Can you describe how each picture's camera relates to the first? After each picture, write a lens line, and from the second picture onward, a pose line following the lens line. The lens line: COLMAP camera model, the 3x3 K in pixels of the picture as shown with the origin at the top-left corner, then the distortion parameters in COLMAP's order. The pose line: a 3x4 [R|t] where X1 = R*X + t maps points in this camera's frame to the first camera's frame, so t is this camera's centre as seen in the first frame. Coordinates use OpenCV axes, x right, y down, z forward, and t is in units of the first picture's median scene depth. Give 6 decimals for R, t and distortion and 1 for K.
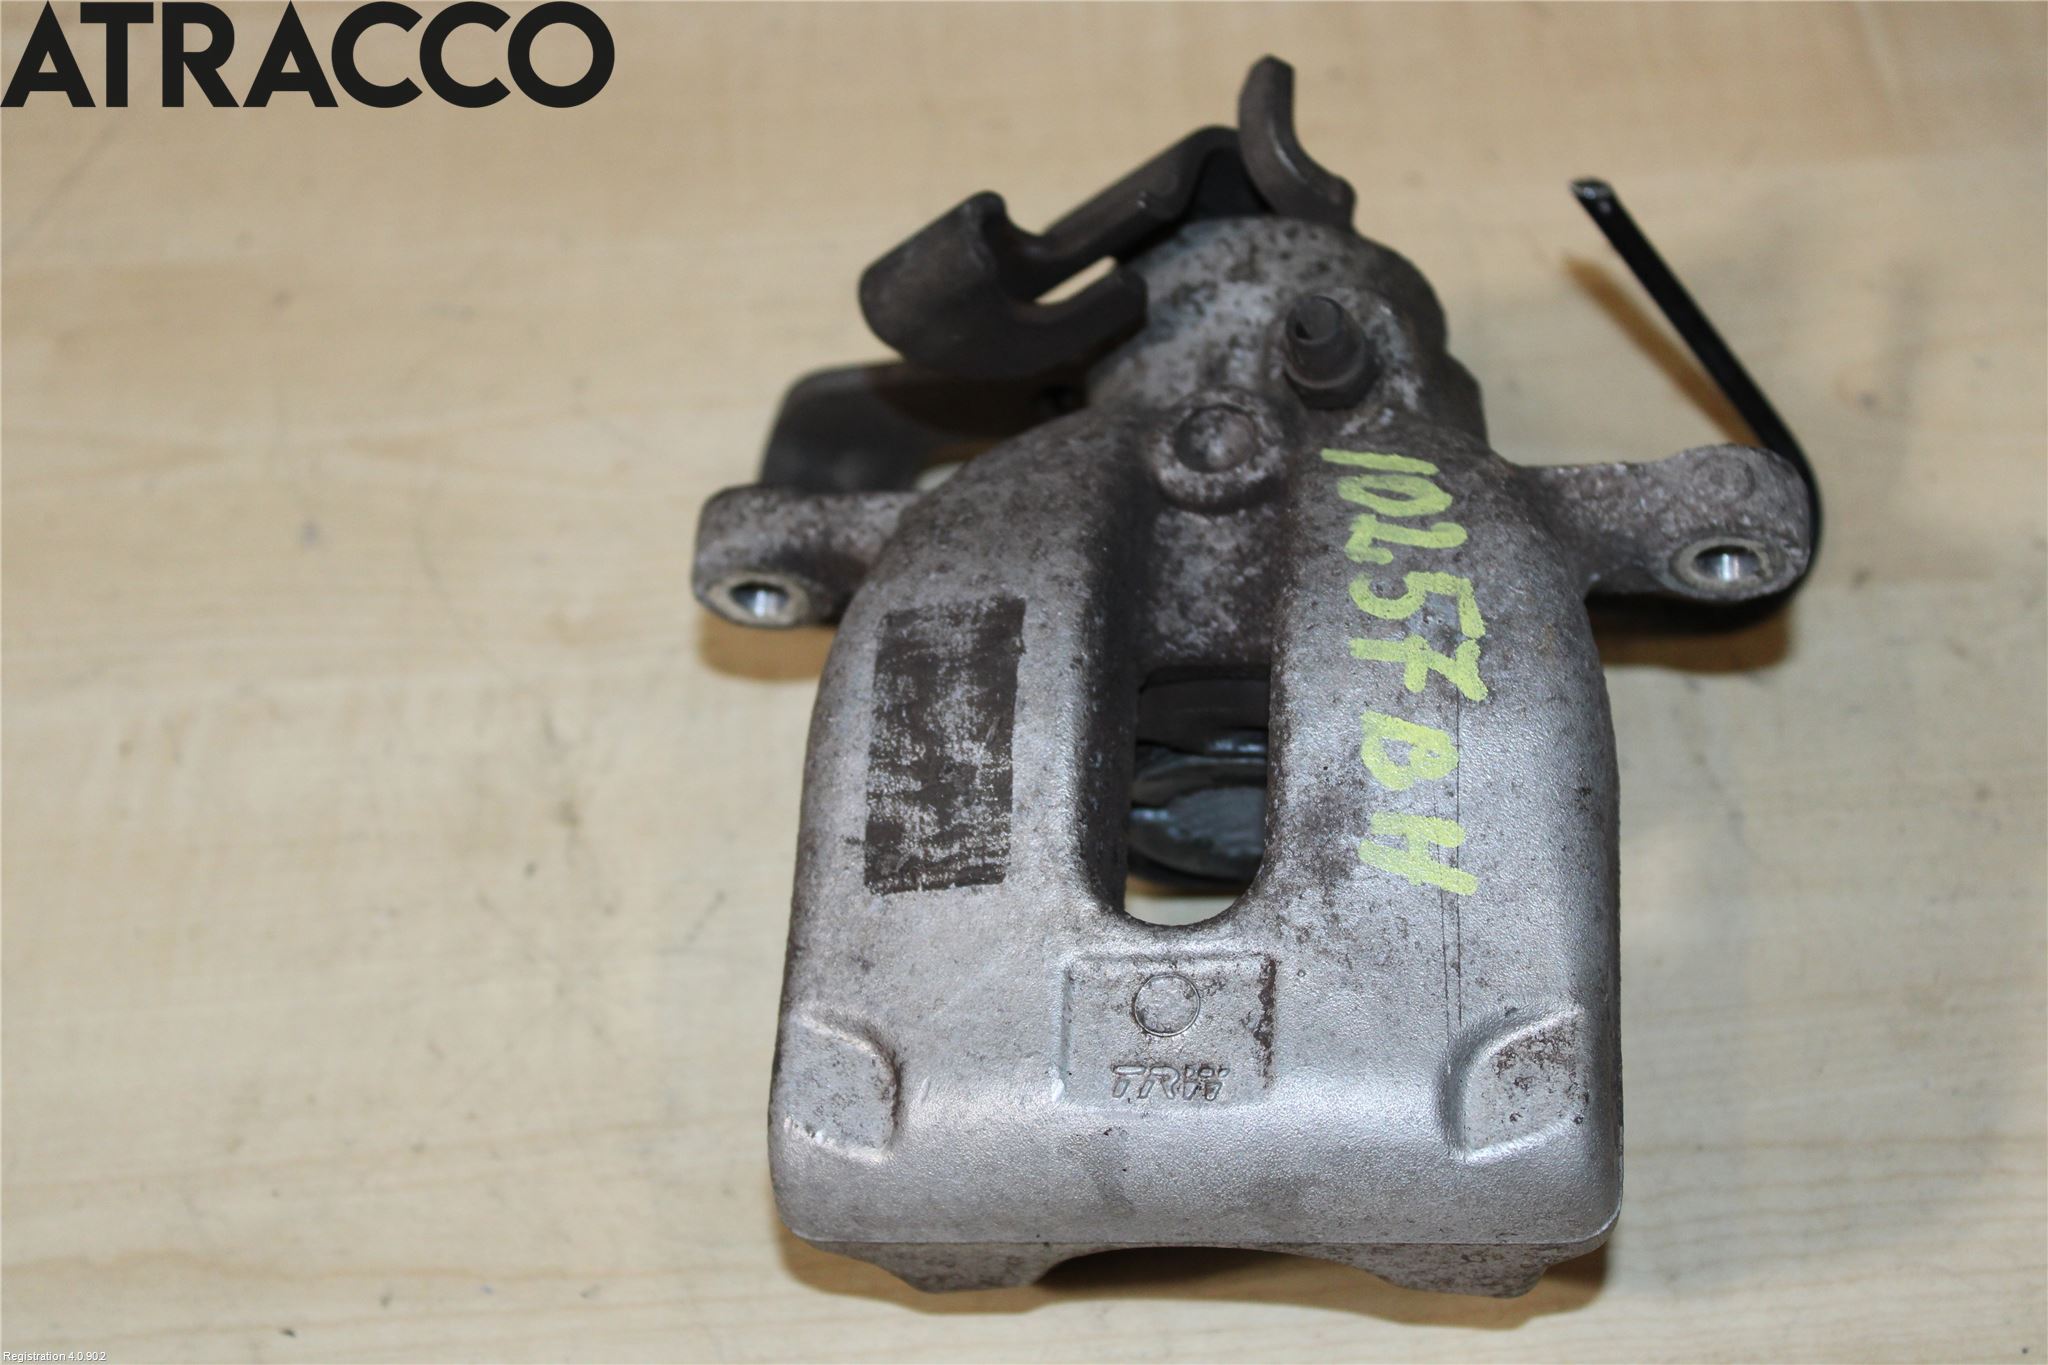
lens RADIAL K [[3612.0, 0, 1029.3], [0, 3612.0, 683.7], [0, 0, 1]] dist [0.008340, 0.000000]
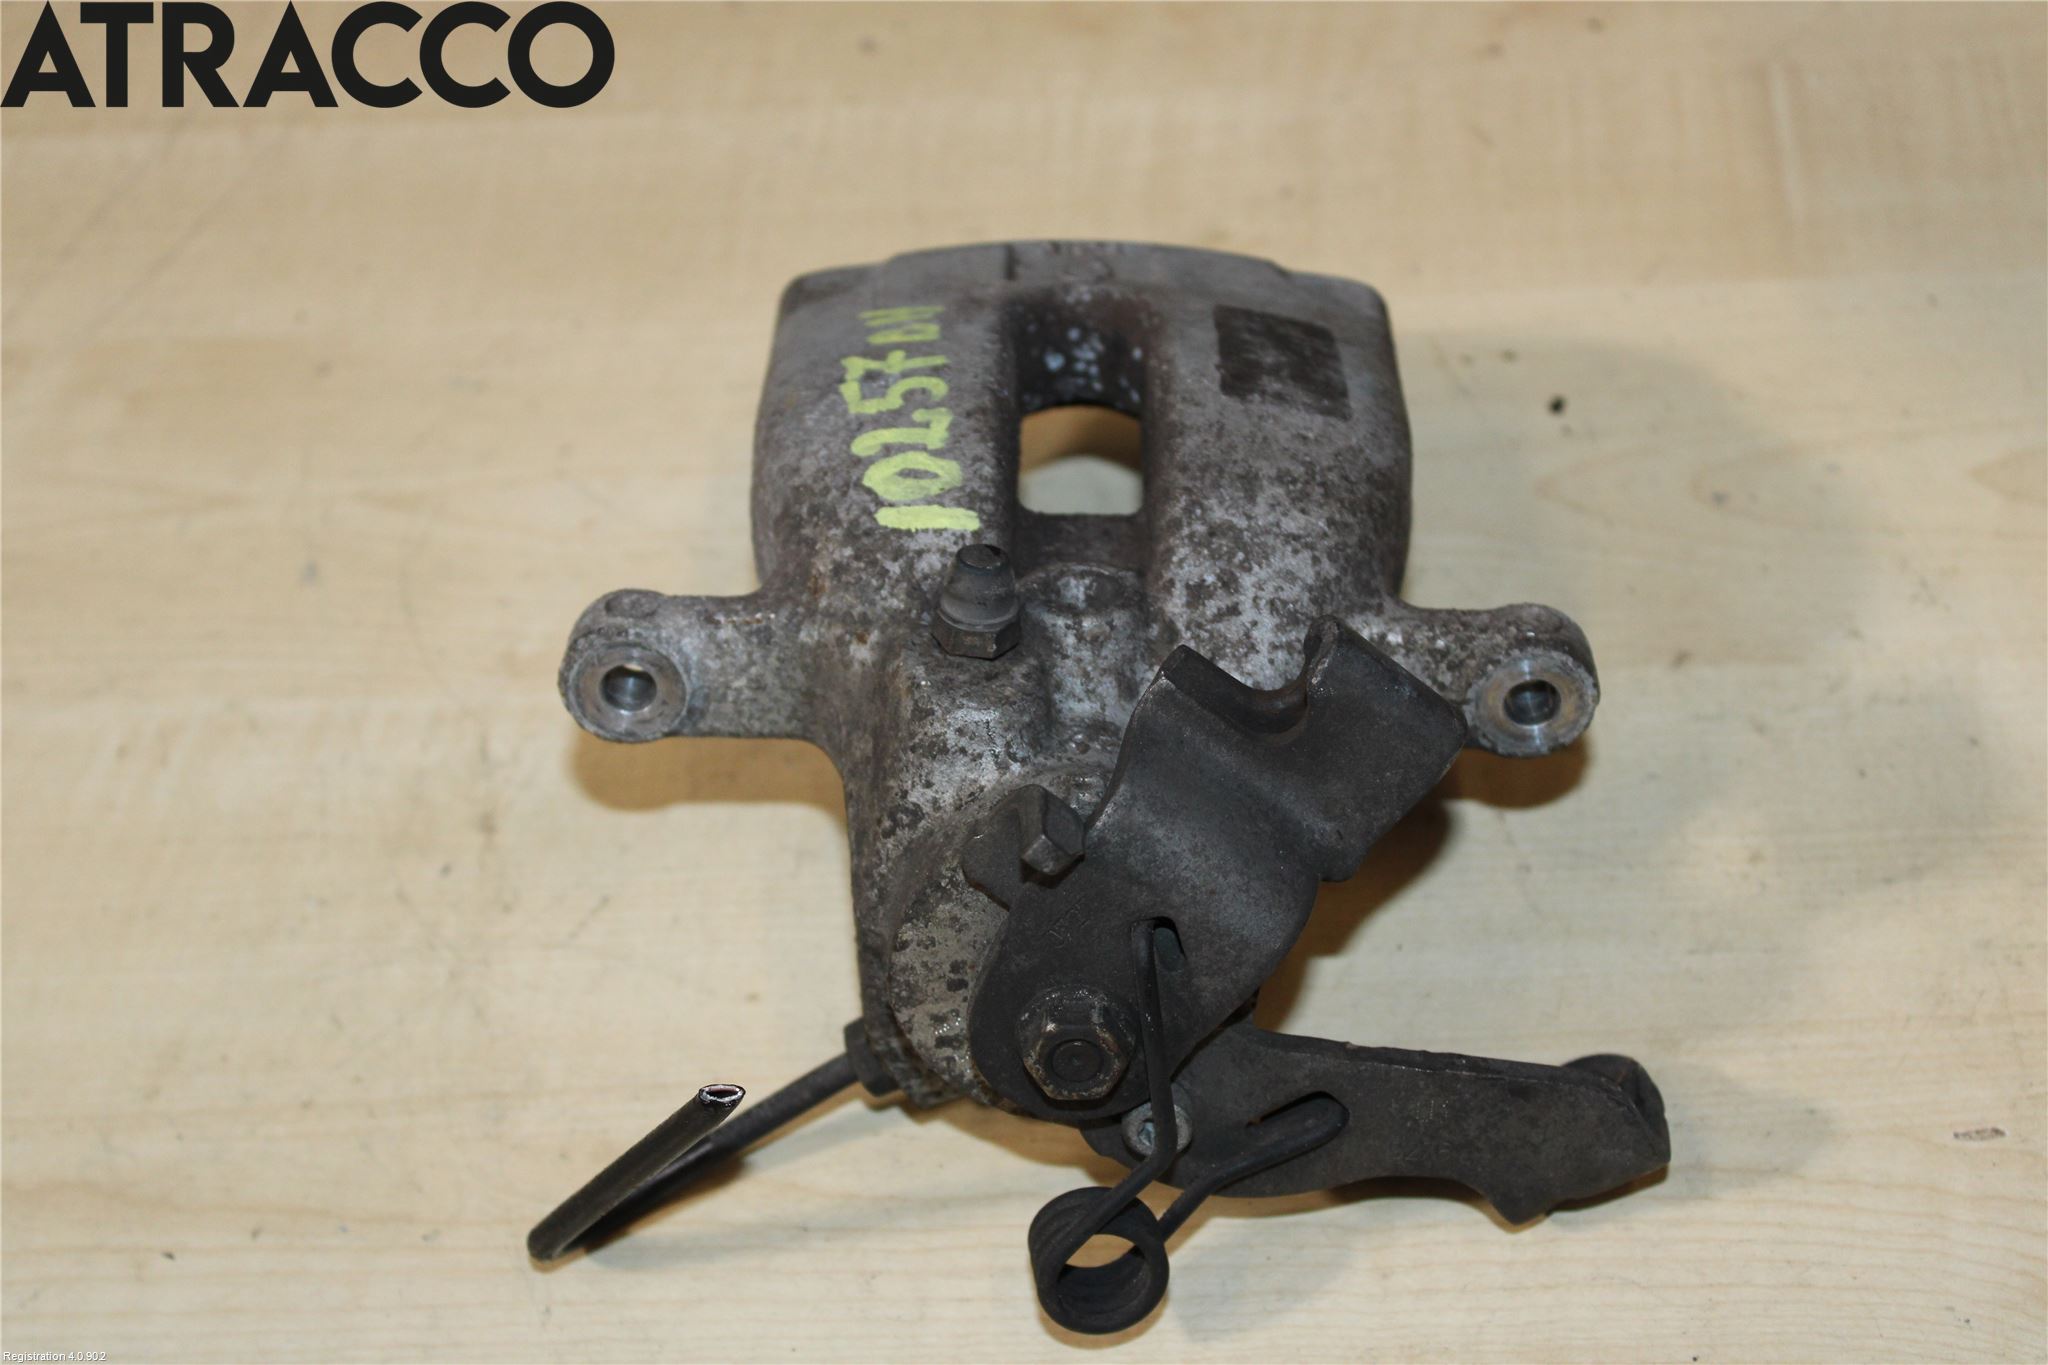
lens RADIAL K [[3714.1, 0, 1024.4], [0, 3714.1, 677.9], [0, 0, 1]] dist [0.009874, 0.000000]
pose [[-0.981227, 0.185643, 0.052244, 0.016360], [0.047251, -0.031222, 0.998395, -1.272692], [0.186977, 0.982121, 0.021864, 1.073694]]
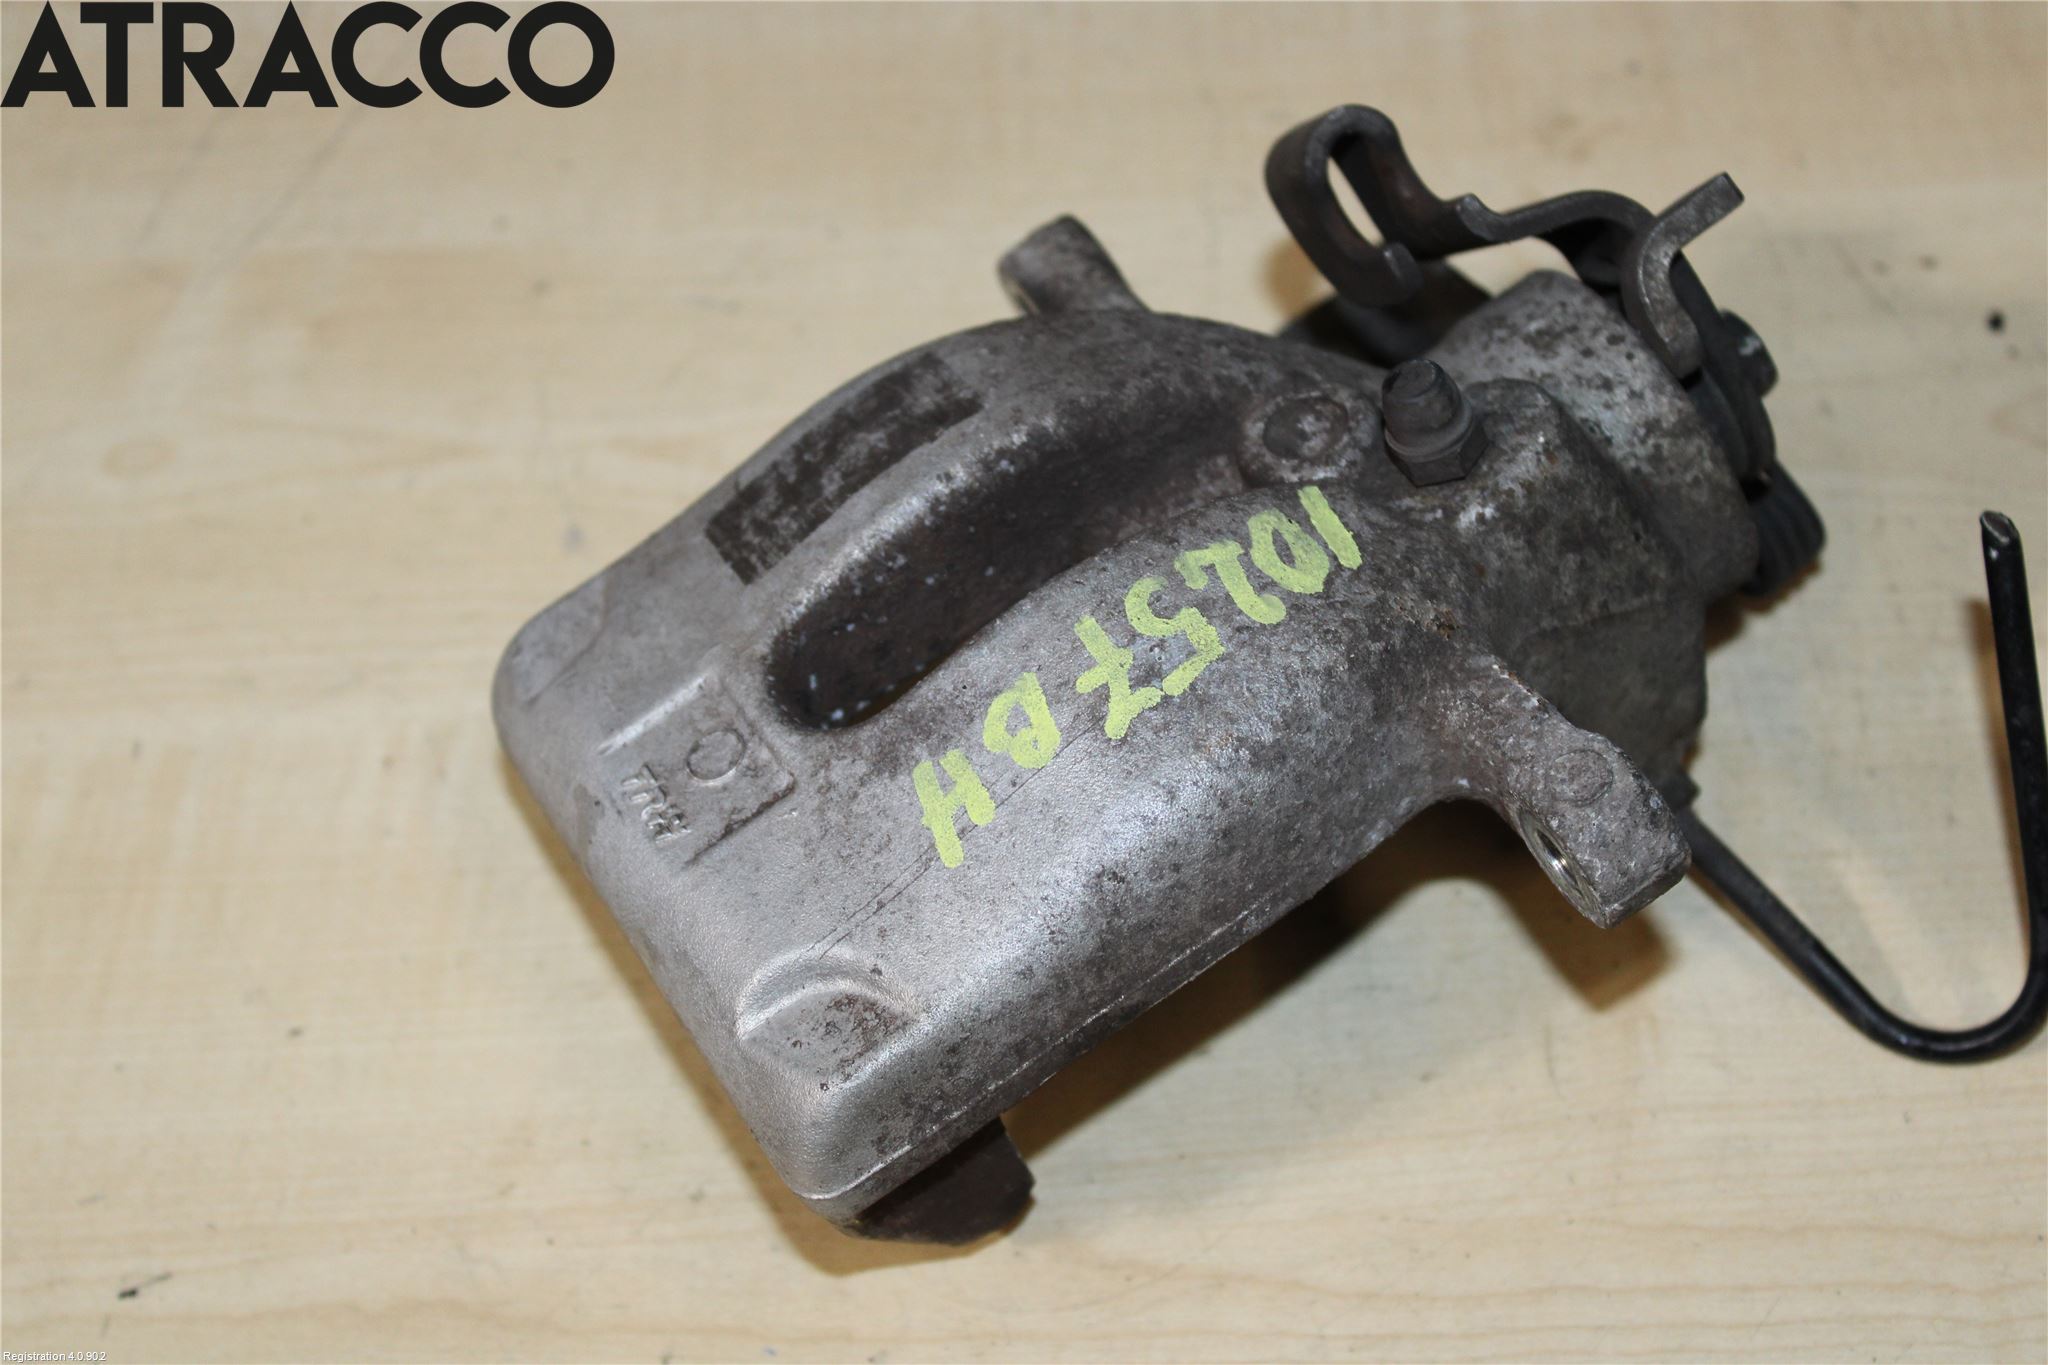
lens RADIAL K [[3612.0, 0, 1022.3], [0, 3612.0, 678.0], [0, 0, 1]] dist [0.008340, 0.000000]
pose [[0.583663, 0.622770, -0.521052, 0.597497], [-0.576652, 0.769677, 0.273988, -0.256265], [0.571673, 0.140550, 0.808354, 0.193656]]
